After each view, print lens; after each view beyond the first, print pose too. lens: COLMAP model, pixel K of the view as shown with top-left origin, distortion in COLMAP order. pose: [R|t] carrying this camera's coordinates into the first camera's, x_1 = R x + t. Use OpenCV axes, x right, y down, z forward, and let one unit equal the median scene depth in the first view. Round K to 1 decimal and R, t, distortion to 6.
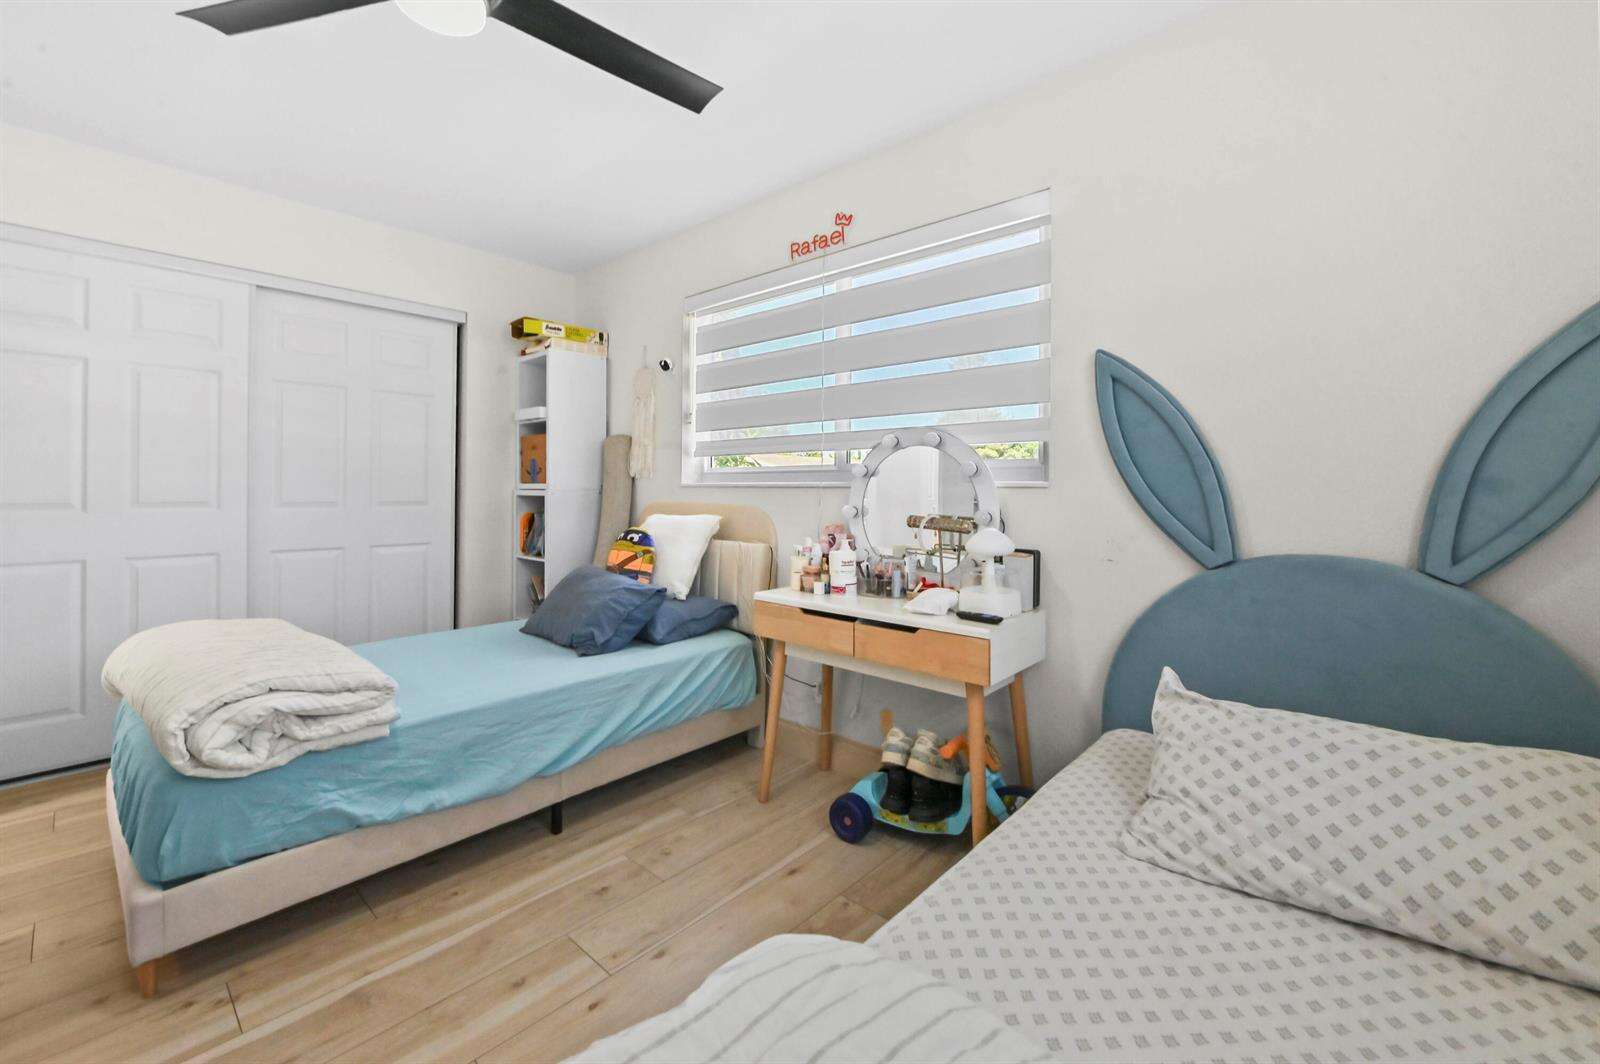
lens RADIAL K [[651.3, 0, 798.3], [0, 651.3, 512.9], [0, 0, 1]] dist [-0.010468, 0.000127]
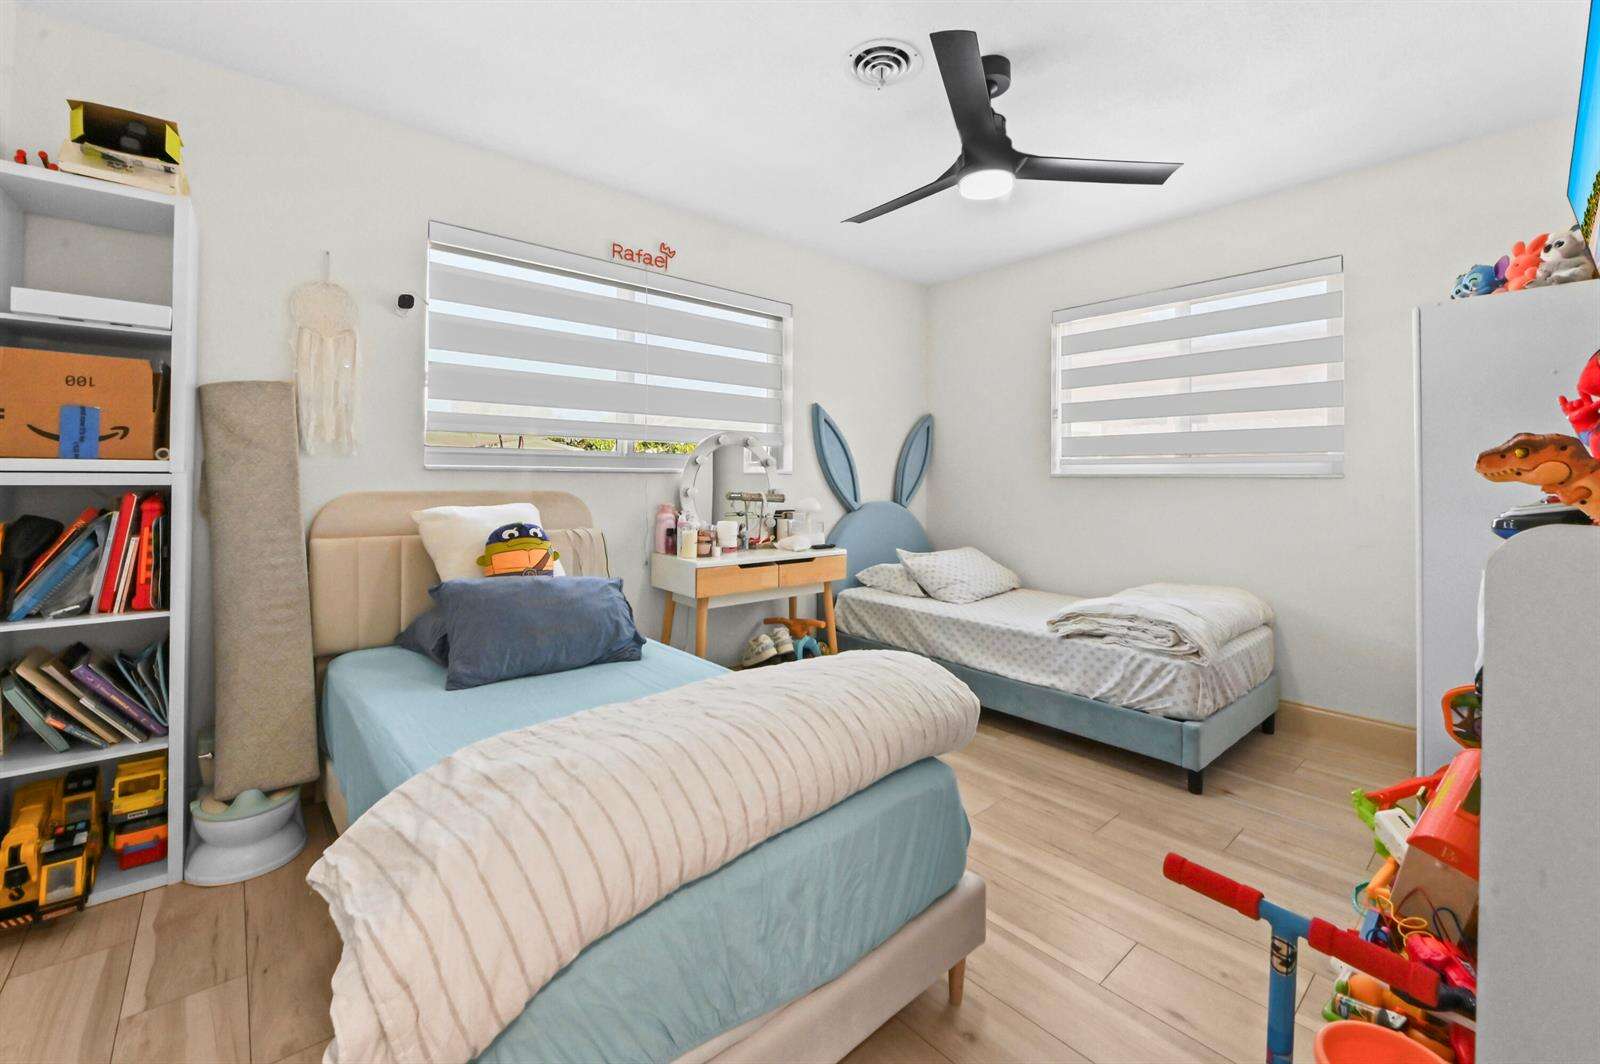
lens RADIAL K [[651.3, 0, 798.3], [0, 651.3, 512.9], [0, 0, 1]] dist [-0.010468, 0.000127]
pose [[0.135628, -0.050958, 0.989449, -1.085788], [0.031034, 0.998405, 0.047165, -0.014494], [-0.990274, 0.024310, 0.136993, 0.589433]]
